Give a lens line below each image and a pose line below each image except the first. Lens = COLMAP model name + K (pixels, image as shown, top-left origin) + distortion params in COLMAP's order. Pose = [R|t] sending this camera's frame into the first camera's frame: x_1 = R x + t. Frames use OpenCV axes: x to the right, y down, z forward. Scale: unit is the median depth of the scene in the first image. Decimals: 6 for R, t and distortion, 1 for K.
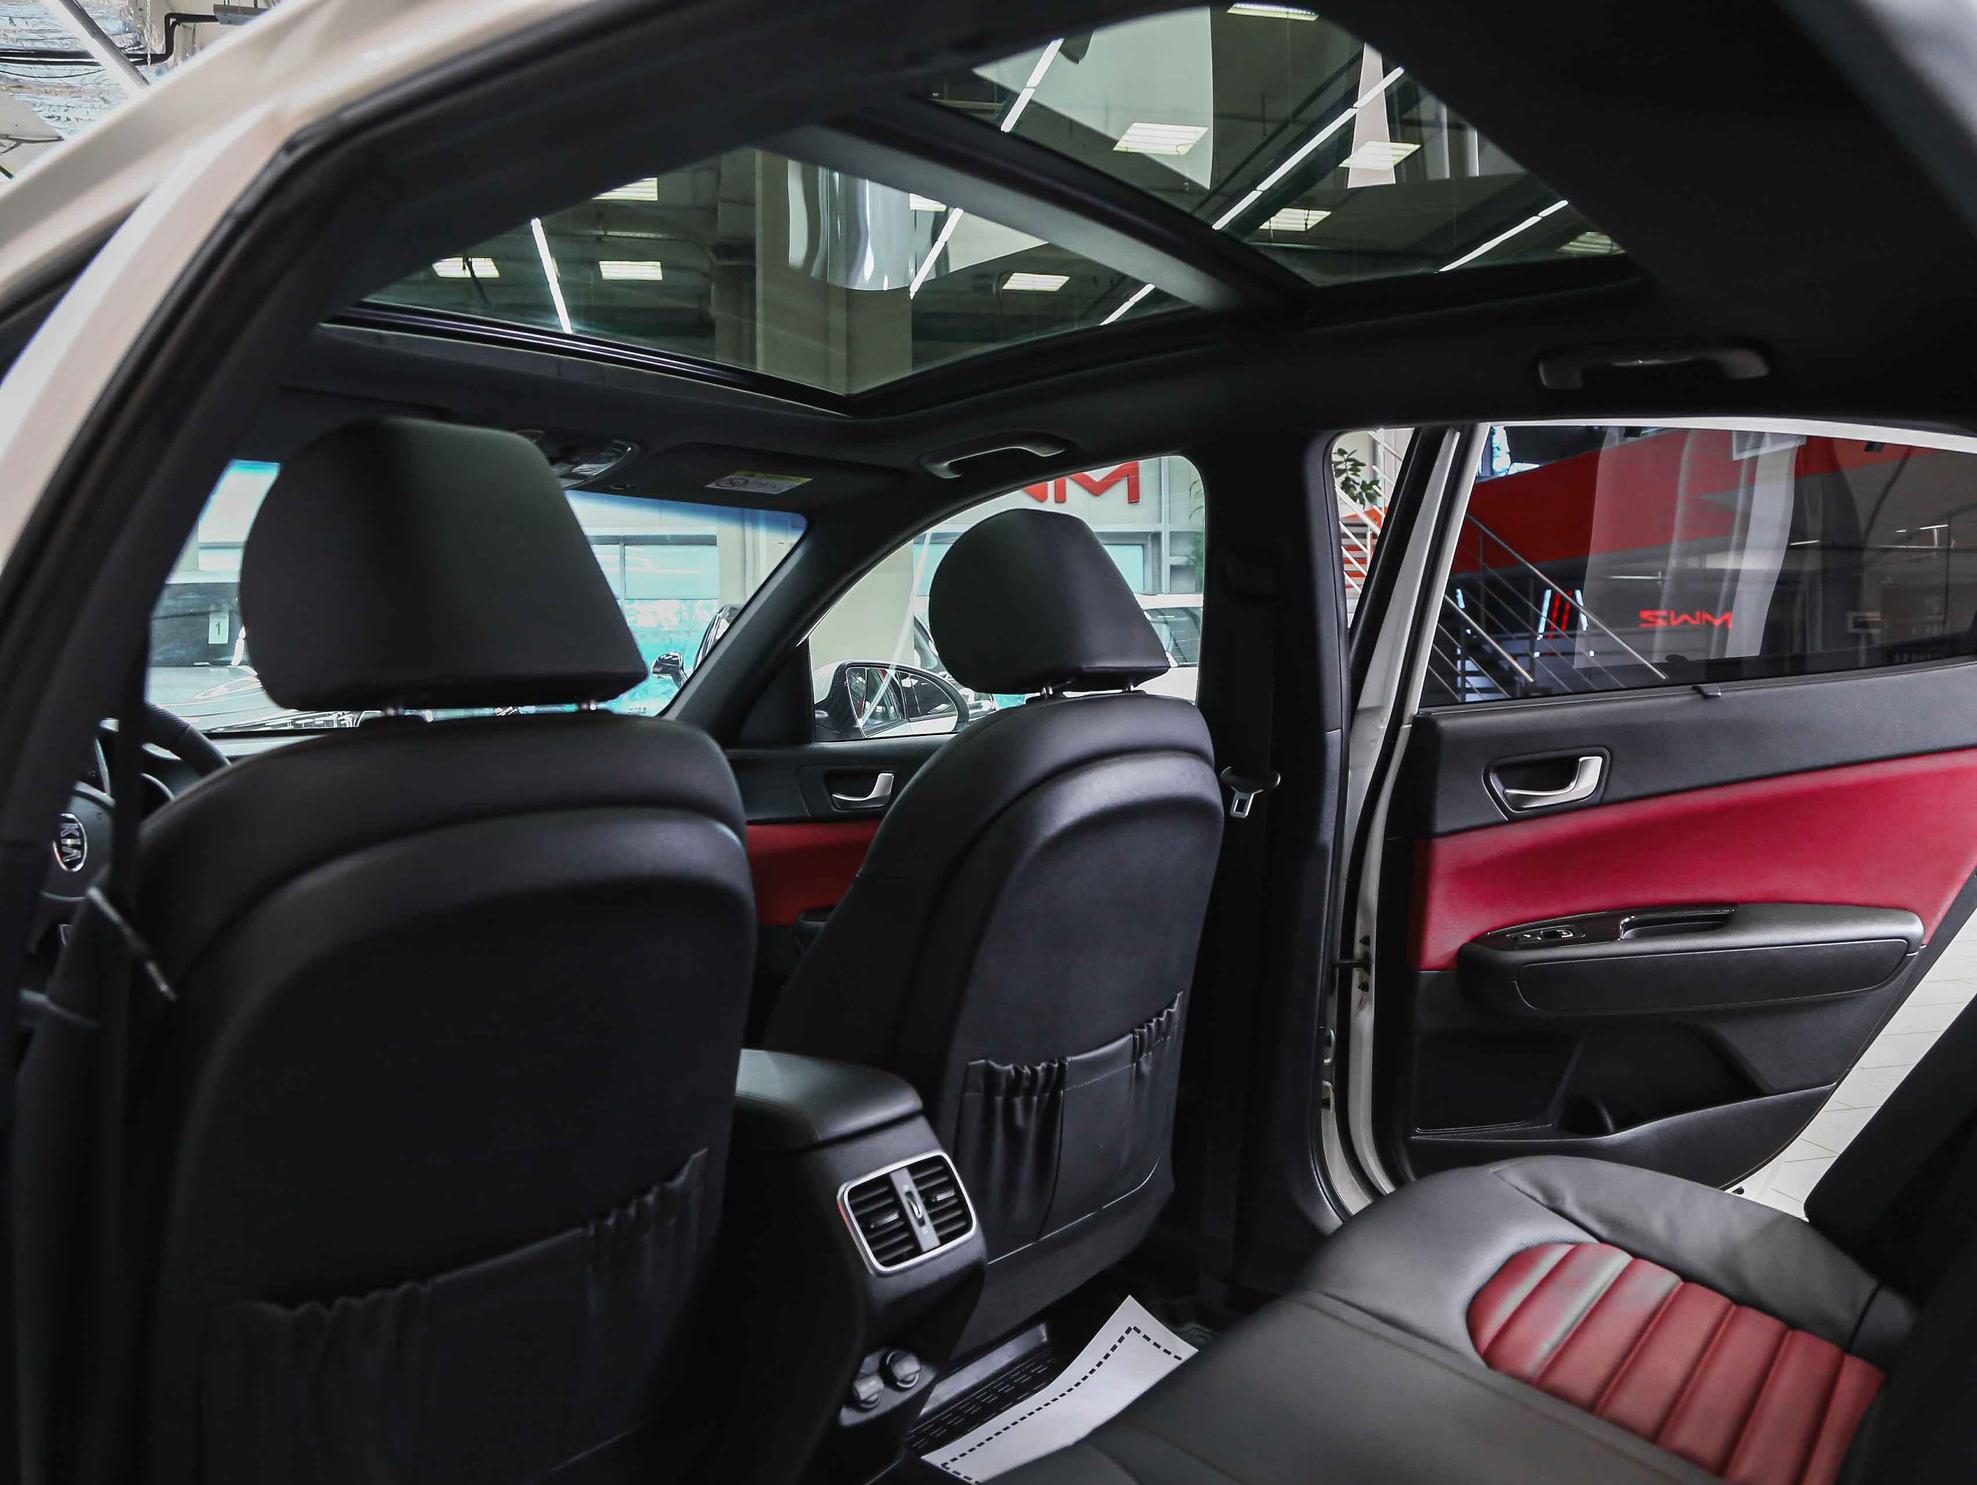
lens RADIAL K [[1548.9, 0, 971.7], [0, 1548.9, 747.4], [0, 0, 1]] dist [-0.126470, 0.072485]
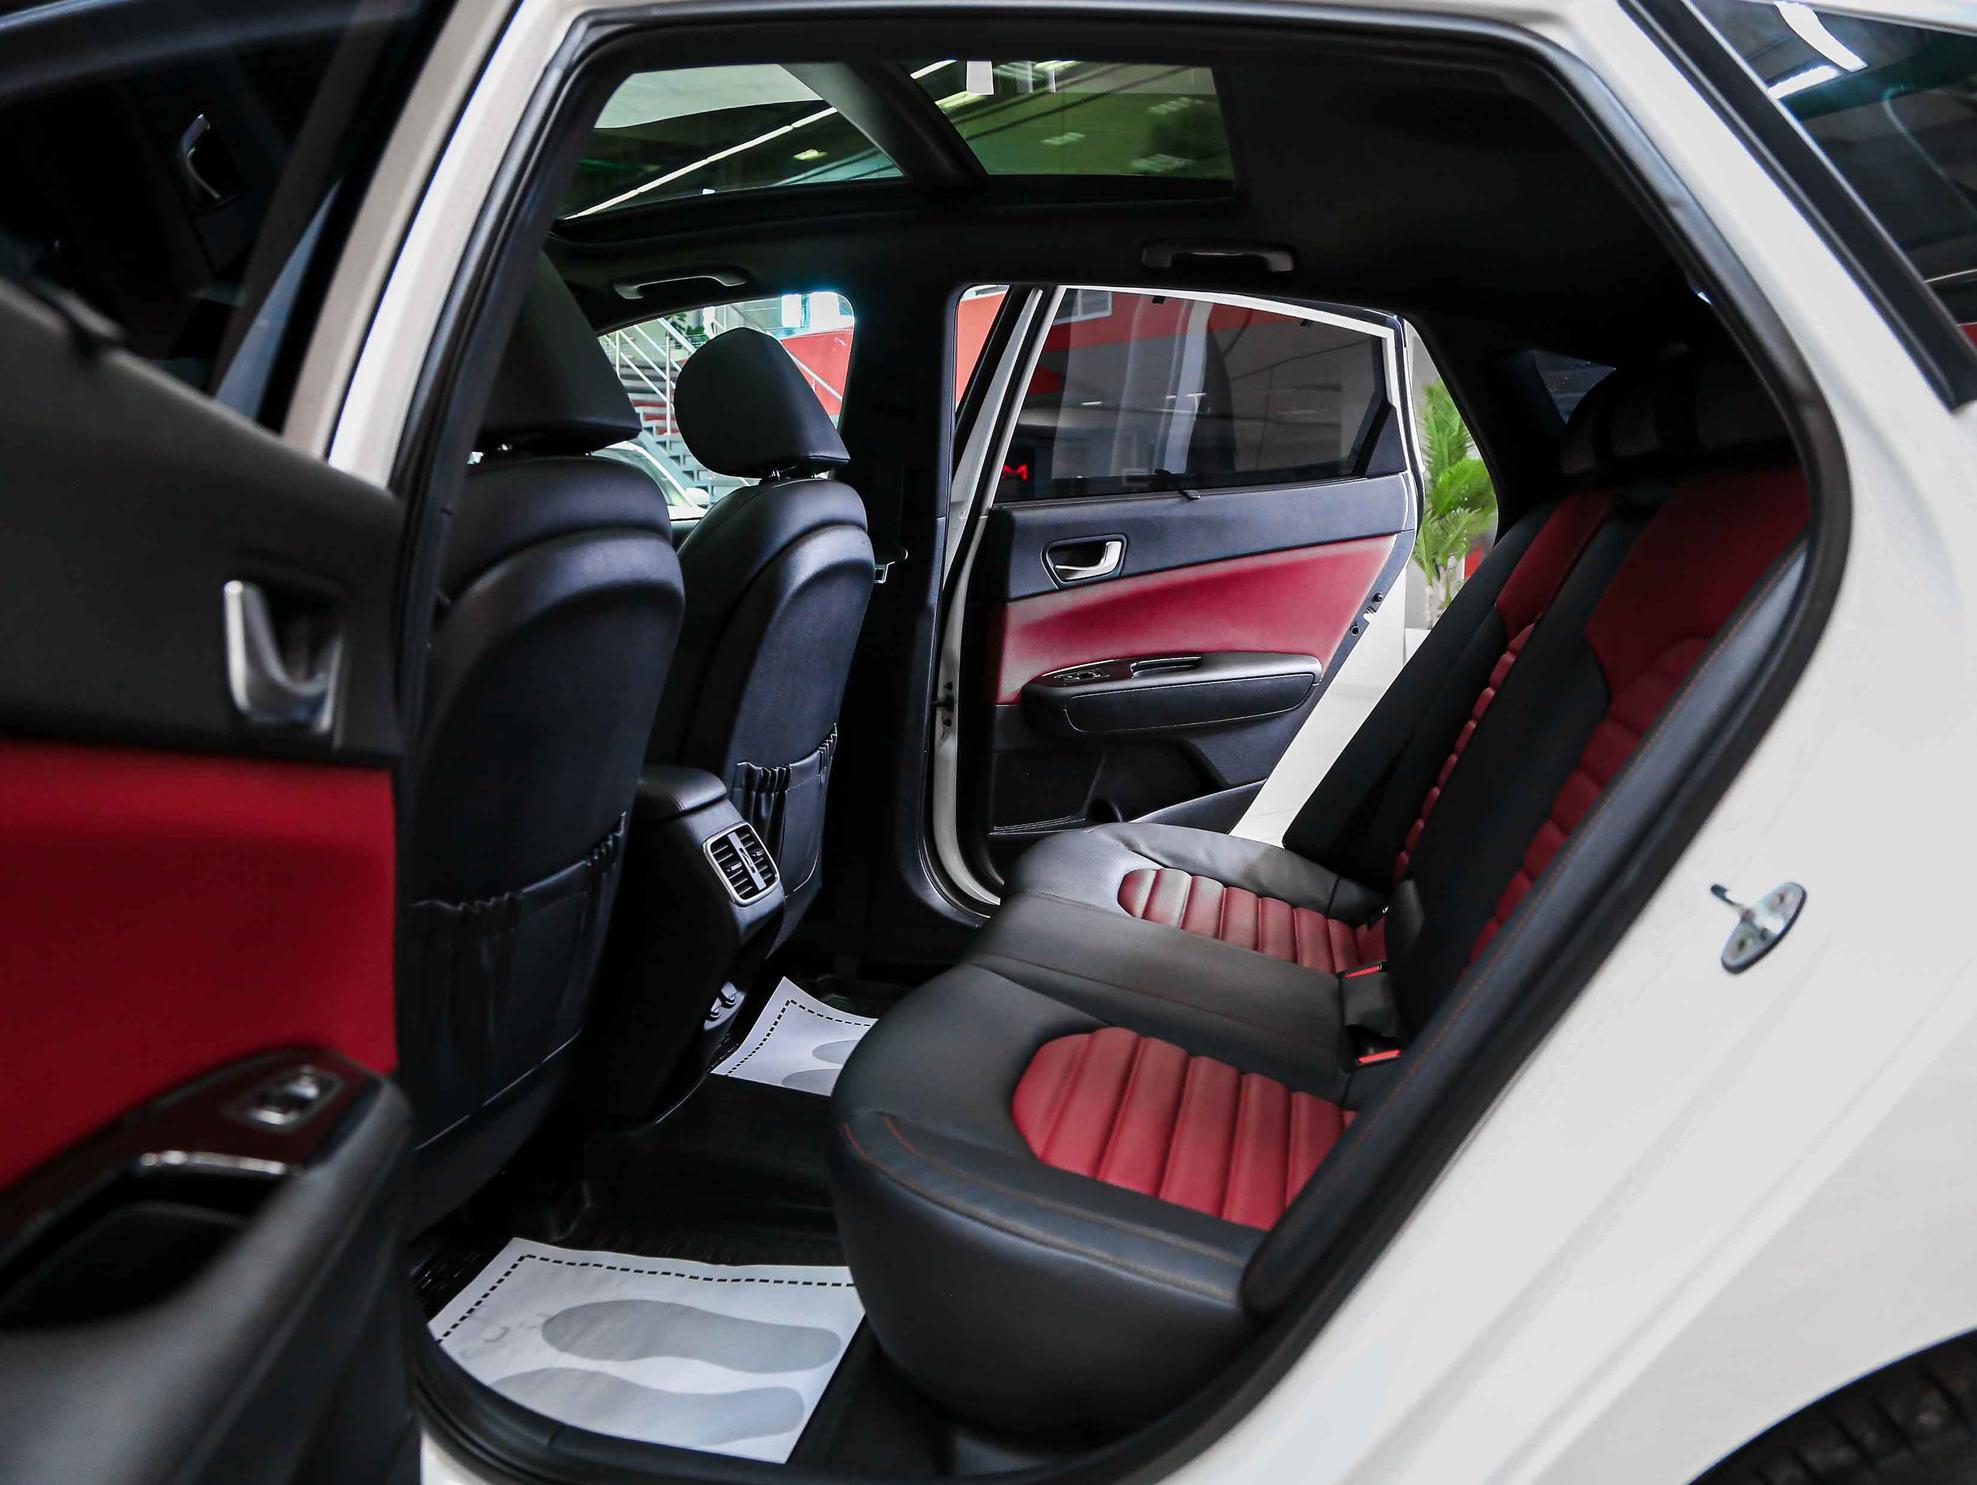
lens RADIAL K [[1548.9, 0, 995.0], [0, 1548.9, 734.9], [0, 0, 1]] dist [-0.126470, 0.072485]
pose [[0.896009, -0.043083, 0.441941, -0.300400], [0.003008, 0.995848, 0.090984, 0.052024], [-0.444026, -0.080193, 0.892418, -0.187975]]
